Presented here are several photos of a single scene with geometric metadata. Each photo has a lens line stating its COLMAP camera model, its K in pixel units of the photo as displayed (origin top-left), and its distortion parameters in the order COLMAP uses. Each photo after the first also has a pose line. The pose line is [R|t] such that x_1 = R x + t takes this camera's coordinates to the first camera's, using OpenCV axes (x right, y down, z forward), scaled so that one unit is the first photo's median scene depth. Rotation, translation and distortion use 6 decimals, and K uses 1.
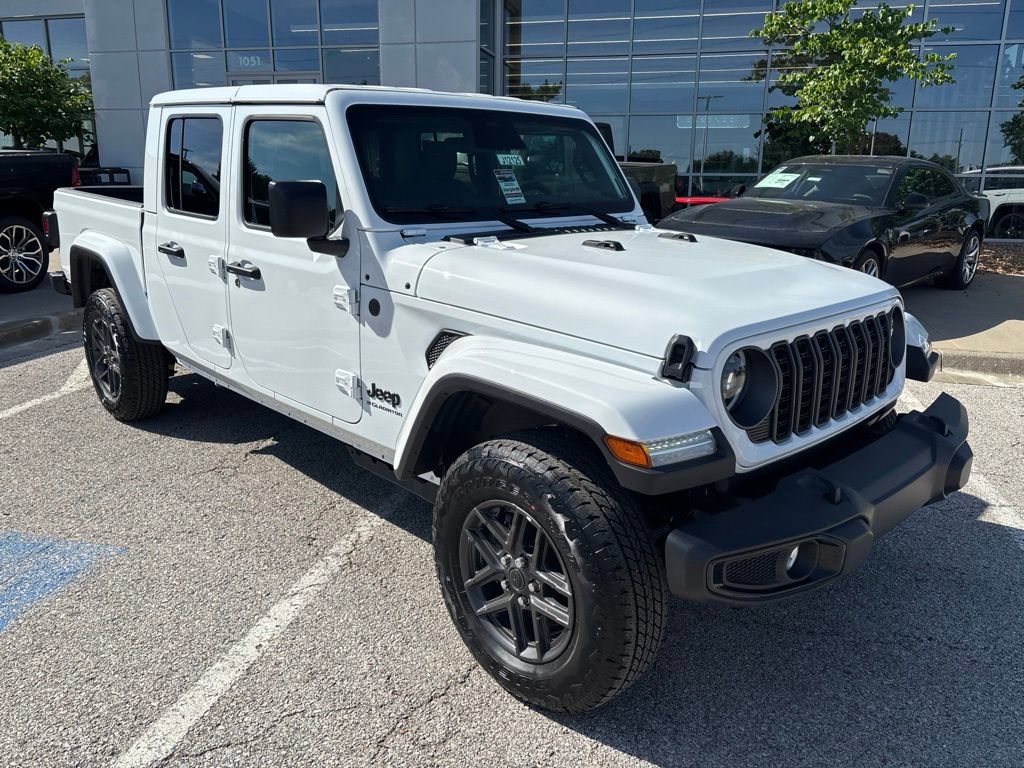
lens RADIAL K [[775.1, 0, 516.2], [0, 775.1, 385.3], [0, 0, 1]] dist [0.058085, -0.071972]
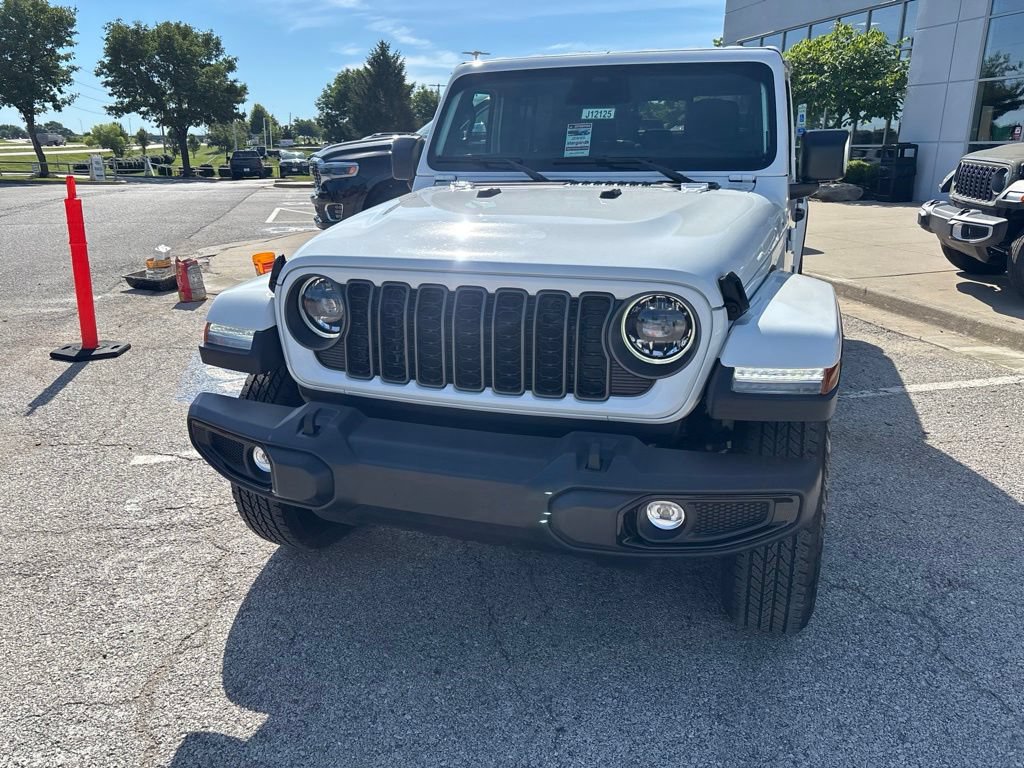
lens RADIAL K [[774.0, 0, 509.1], [0, 774.0, 379.2], [0, 0, 1]] dist [0.054552, -0.064900]
pose [[0.461139, 0.241954, -0.853703, 0.946772], [-0.228600, 0.962024, 0.149173, -0.090389], [0.857376, 0.126367, 0.498937, 0.479549]]
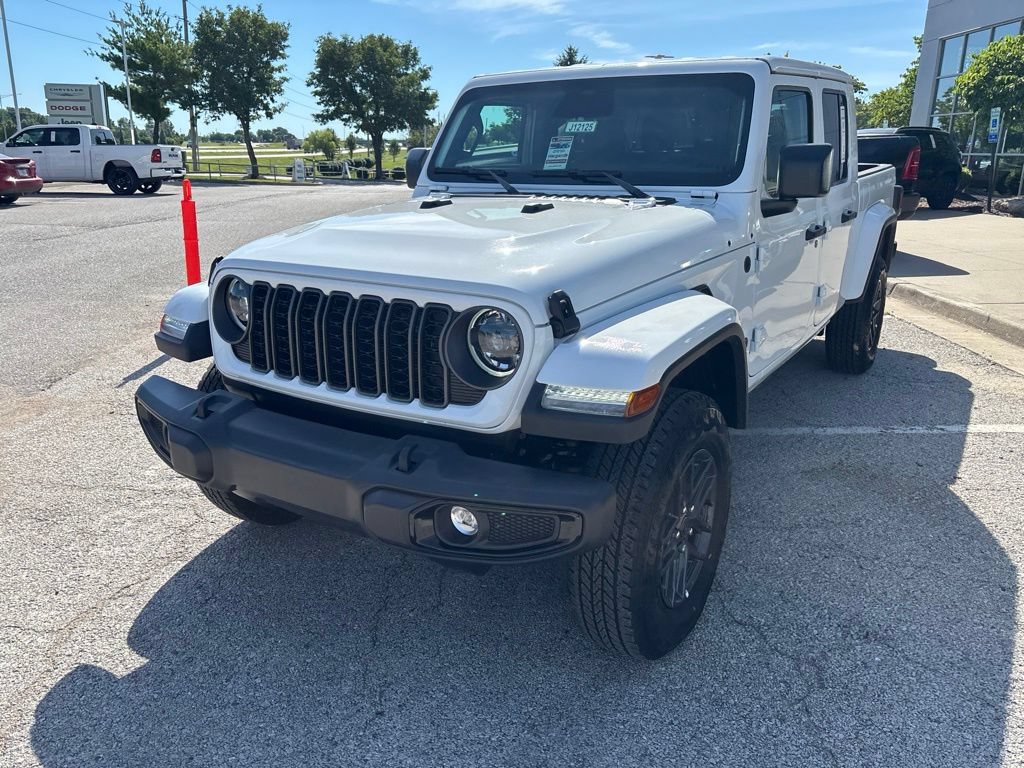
lens RADIAL K [[774.8, 0, 511.6], [0, 774.8, 390.0], [0, 0, 1]] dist [0.044566, -0.047200]
pose [[0.244162, 0.274063, -0.930201, 1.077341], [-0.258229, 0.942973, 0.210045, -0.169169], [0.934721, 0.188920, 0.301009, 0.730829]]
